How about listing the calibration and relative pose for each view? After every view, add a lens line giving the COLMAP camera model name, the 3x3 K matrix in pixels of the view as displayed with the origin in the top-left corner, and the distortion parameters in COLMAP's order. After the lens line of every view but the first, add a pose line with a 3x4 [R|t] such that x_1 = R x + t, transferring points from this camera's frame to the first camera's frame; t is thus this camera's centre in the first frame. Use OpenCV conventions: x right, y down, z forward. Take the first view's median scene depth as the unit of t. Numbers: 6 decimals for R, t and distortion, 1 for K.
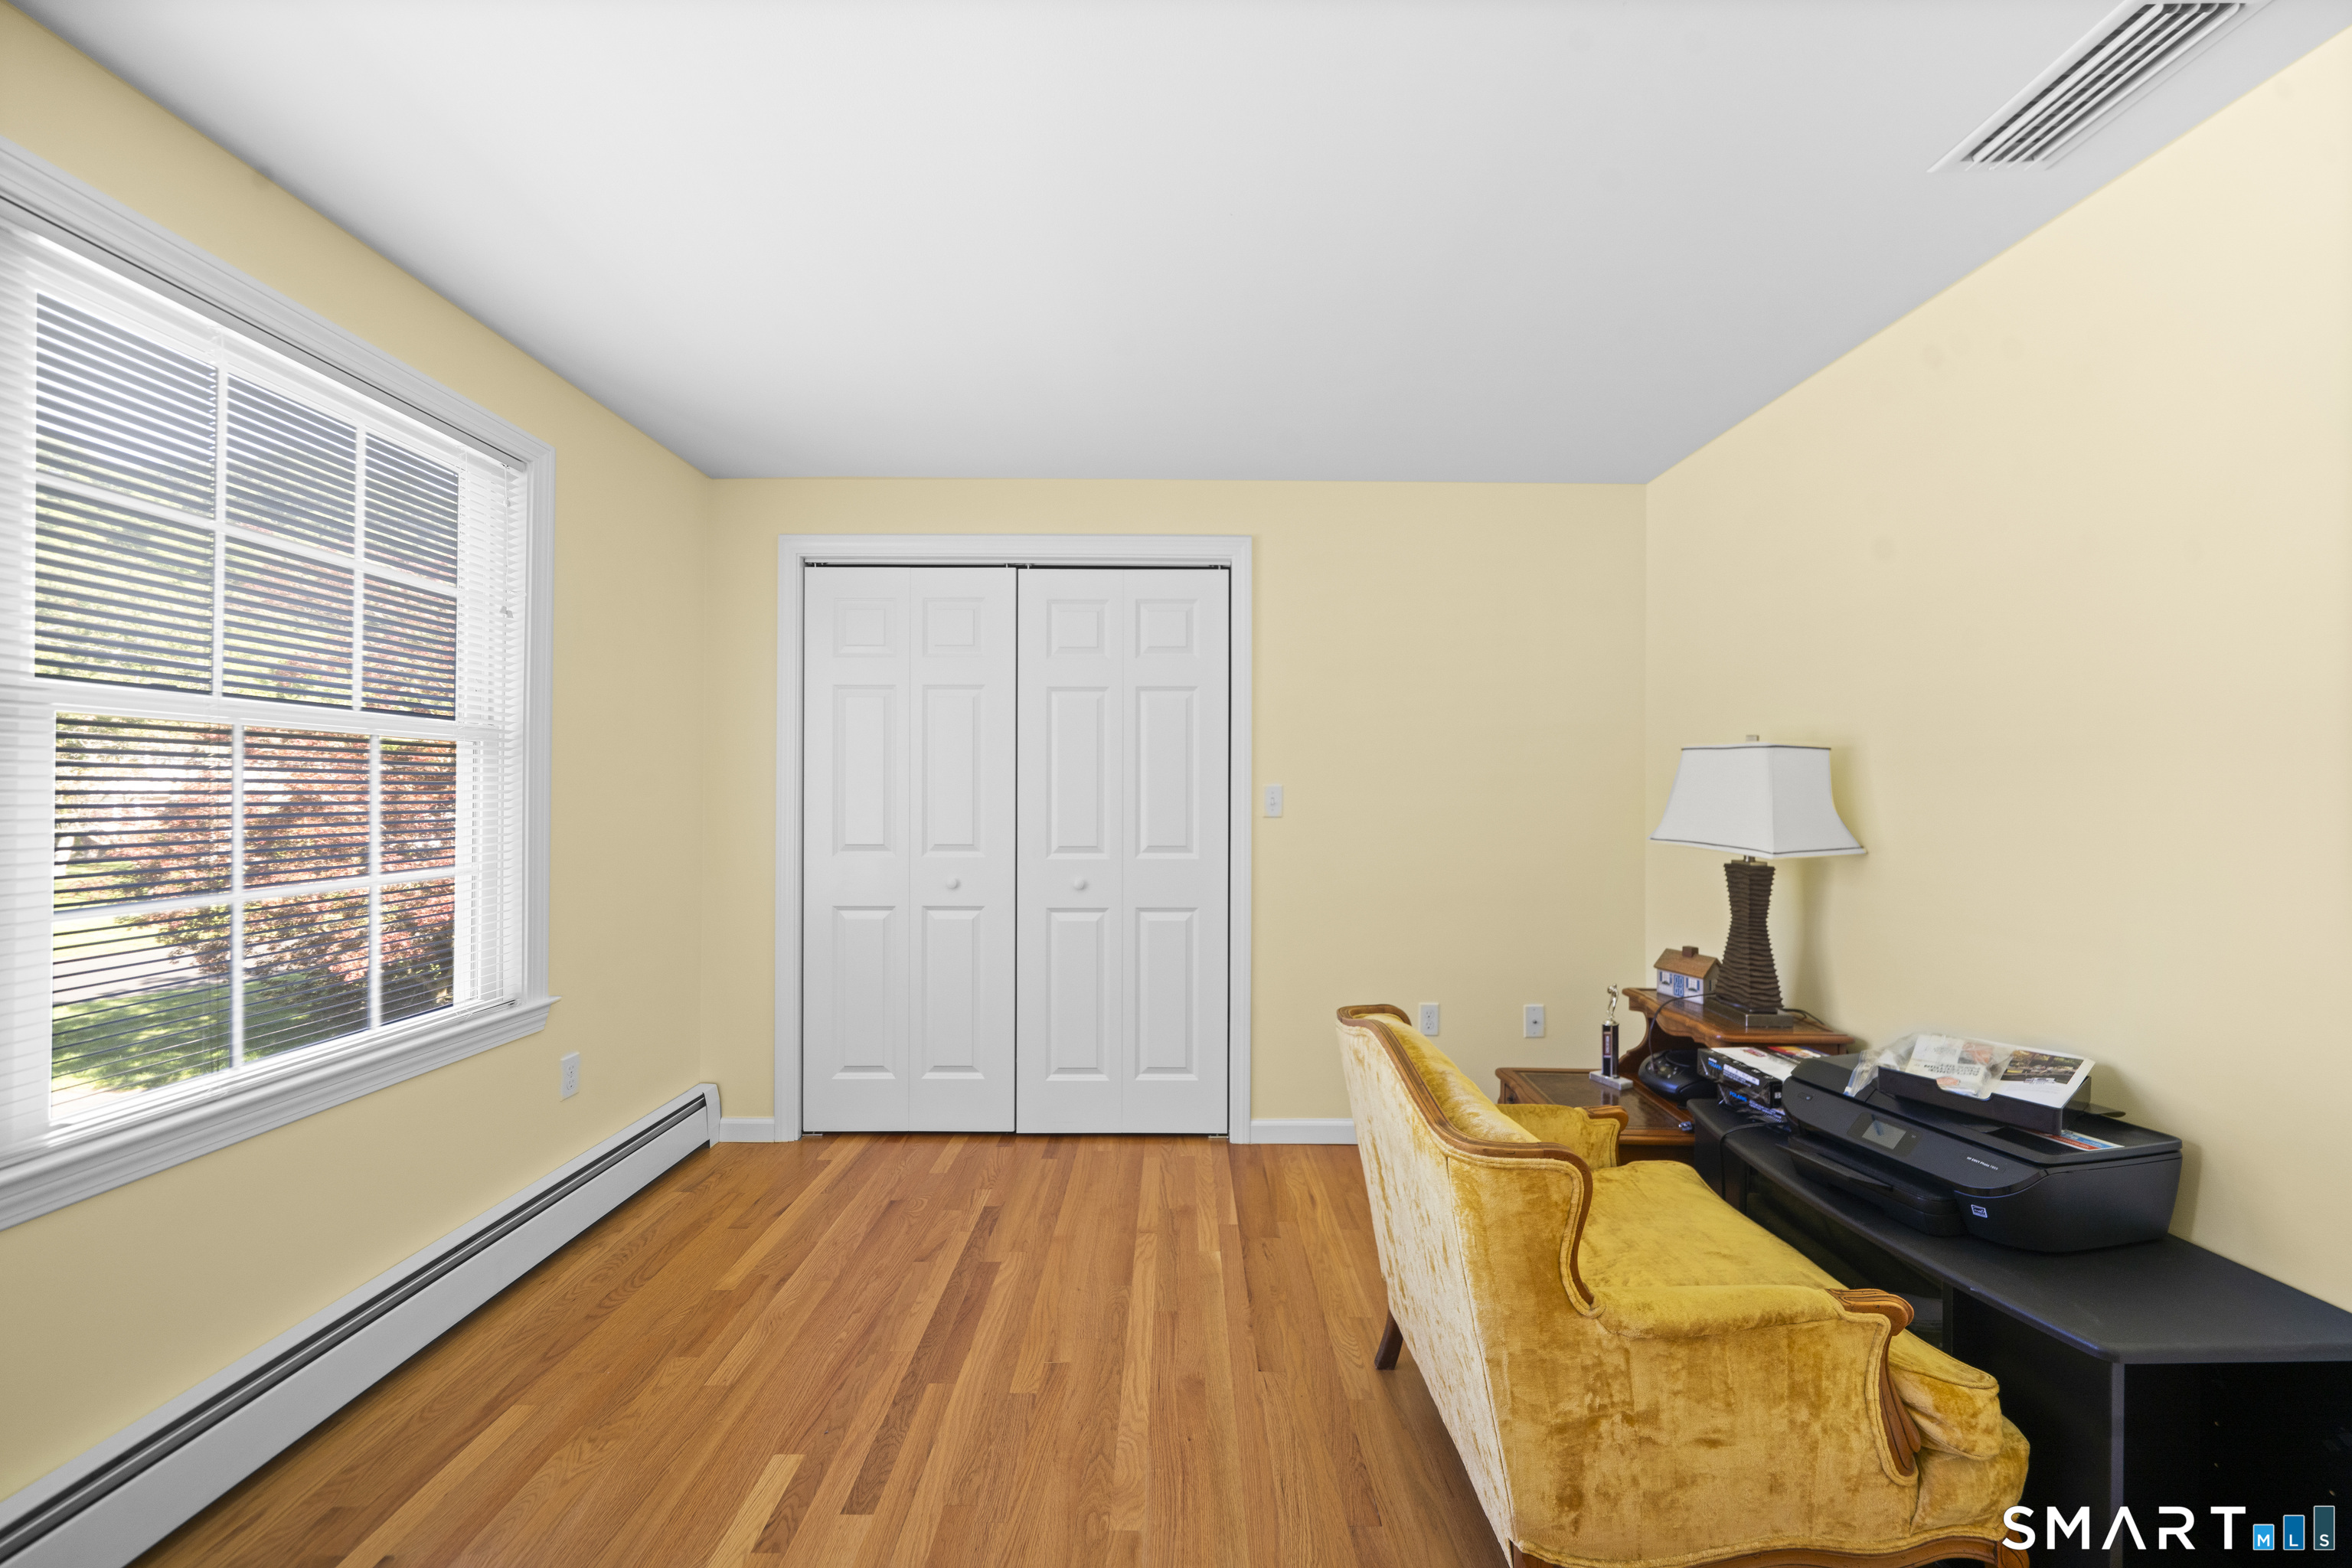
lens RADIAL K [[847.3, 0, 1176.0], [0, 847.3, 784.0], [0, 0, 1]] dist [-0.002111, -0.000174]
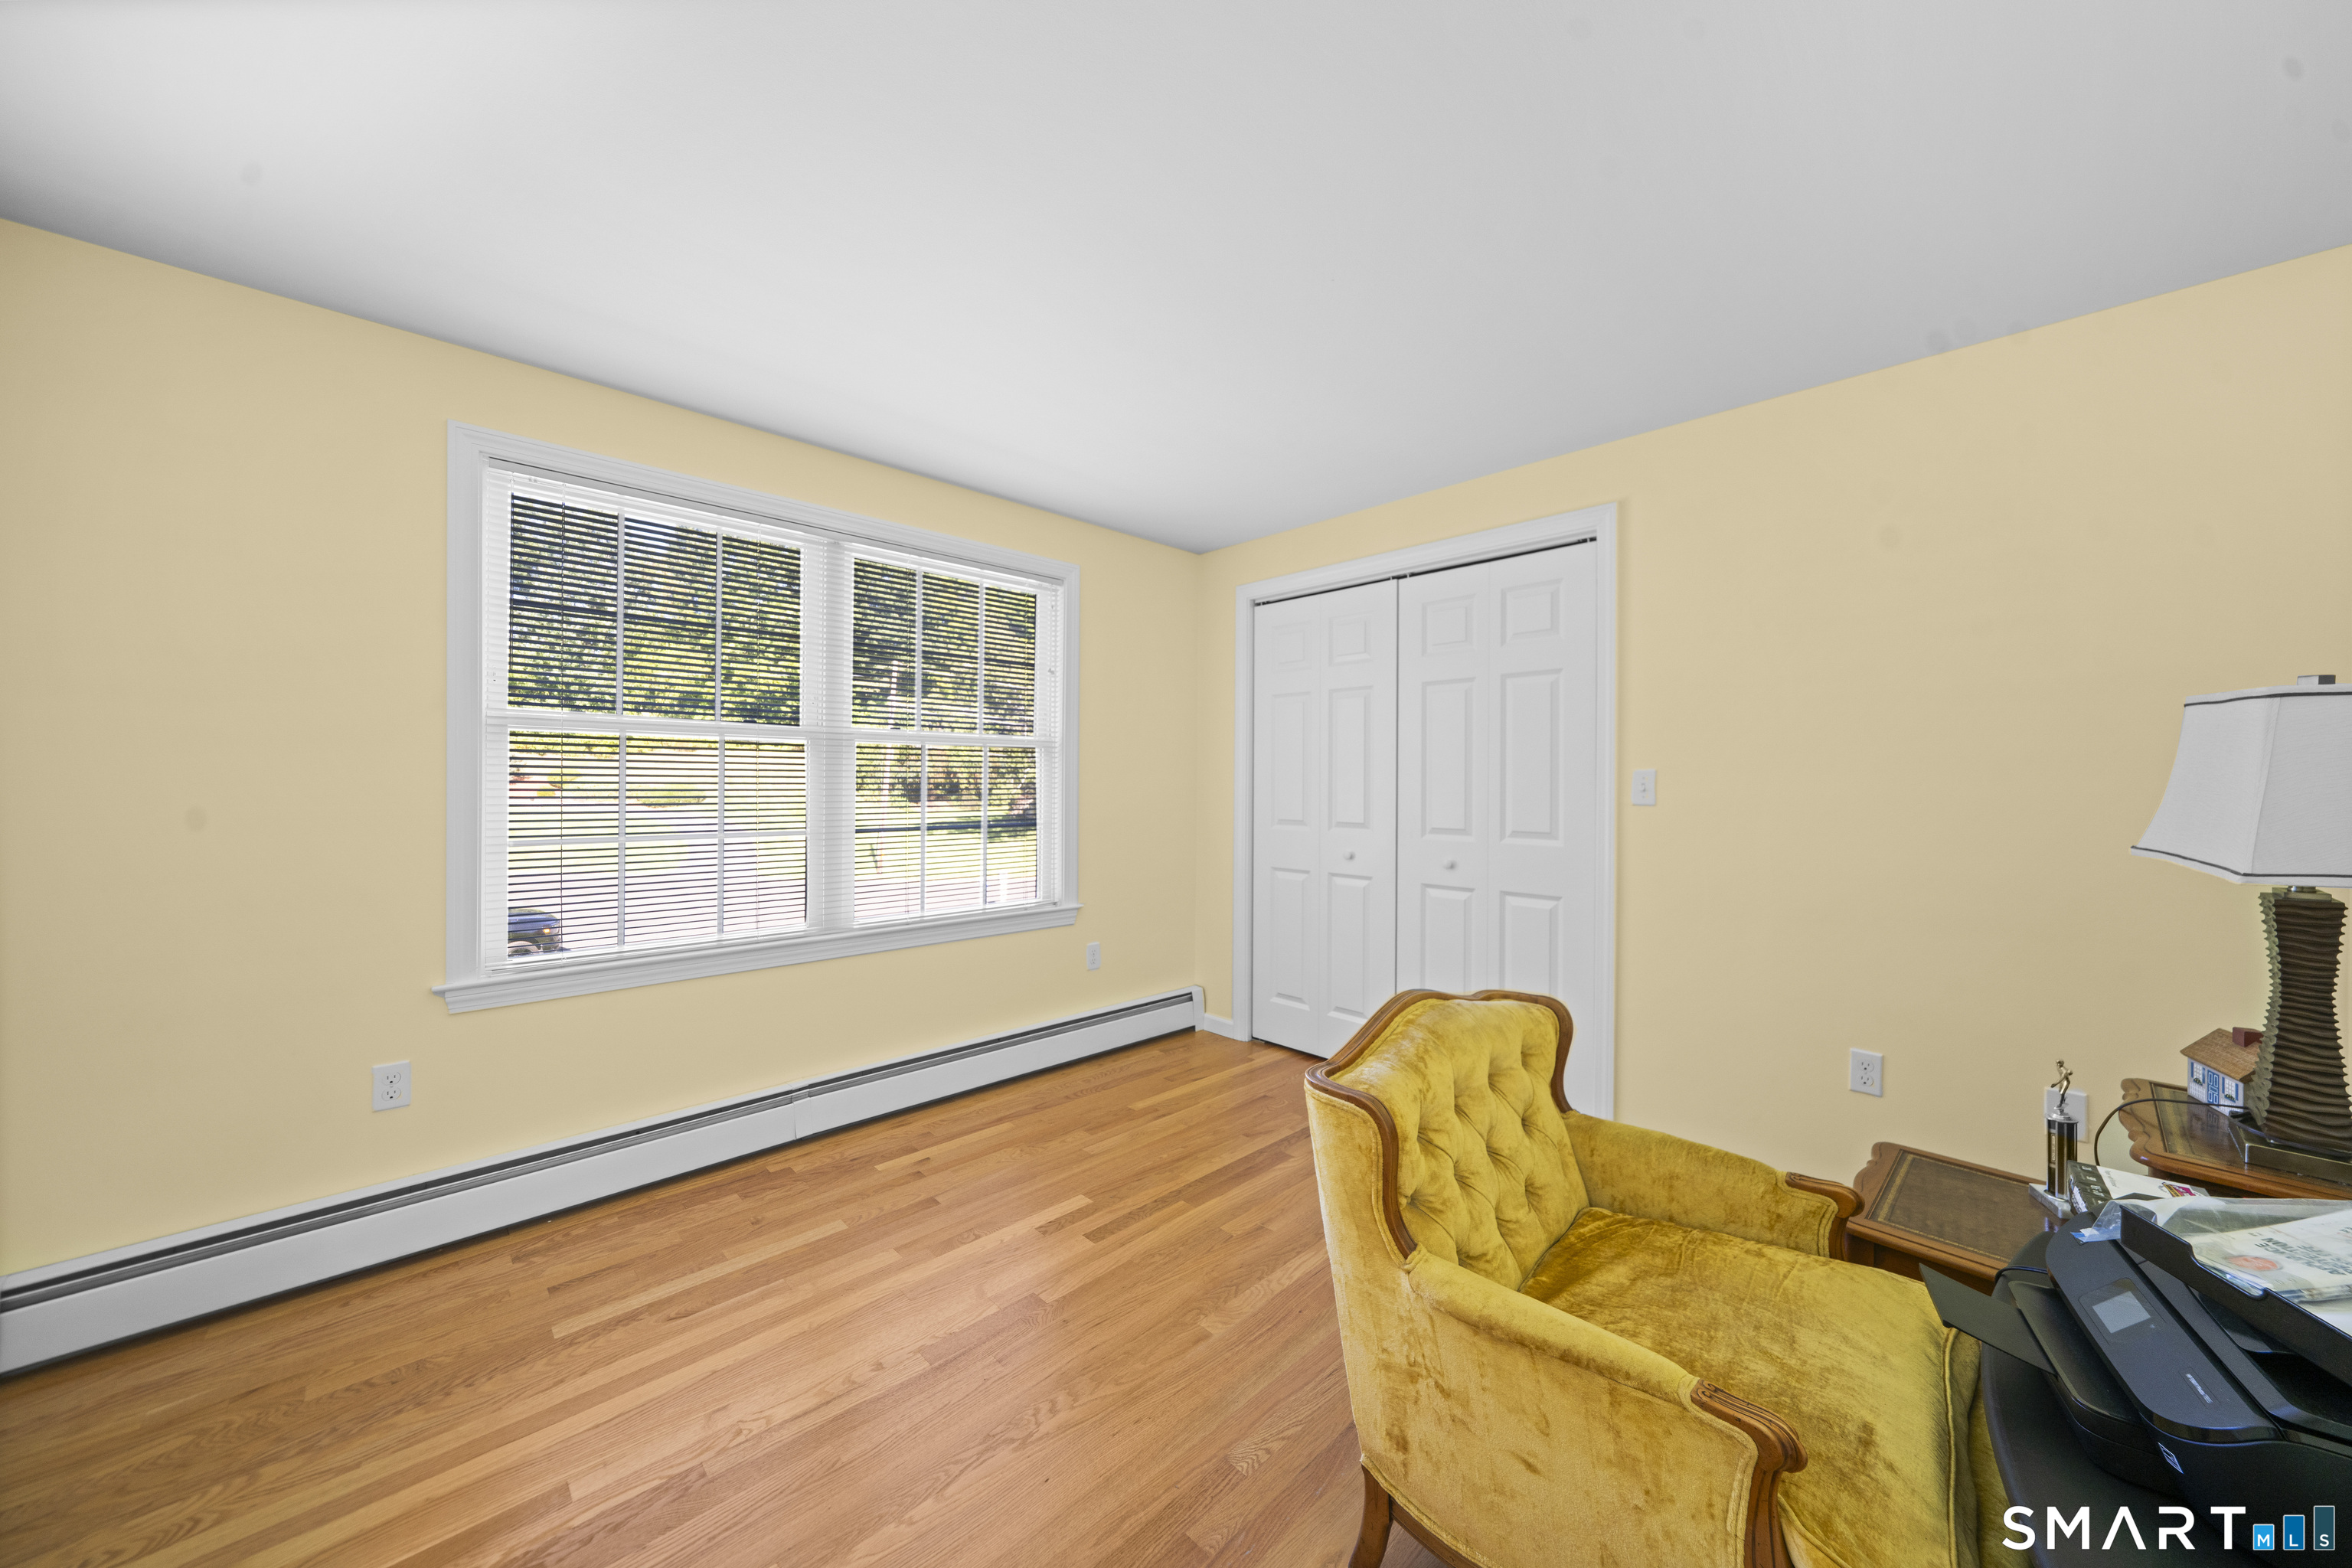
lens RADIAL K [[815.8, 0, 1174.7], [0, 815.8, 774.7], [0, 0, 1]] dist [-0.000487, -0.000164]
pose [[0.693122, -0.005845, -0.720796, 0.550548], [0.007006, 0.999975, -0.001372, 0.006355], [0.720786, -0.004099, 0.693145, 0.050291]]
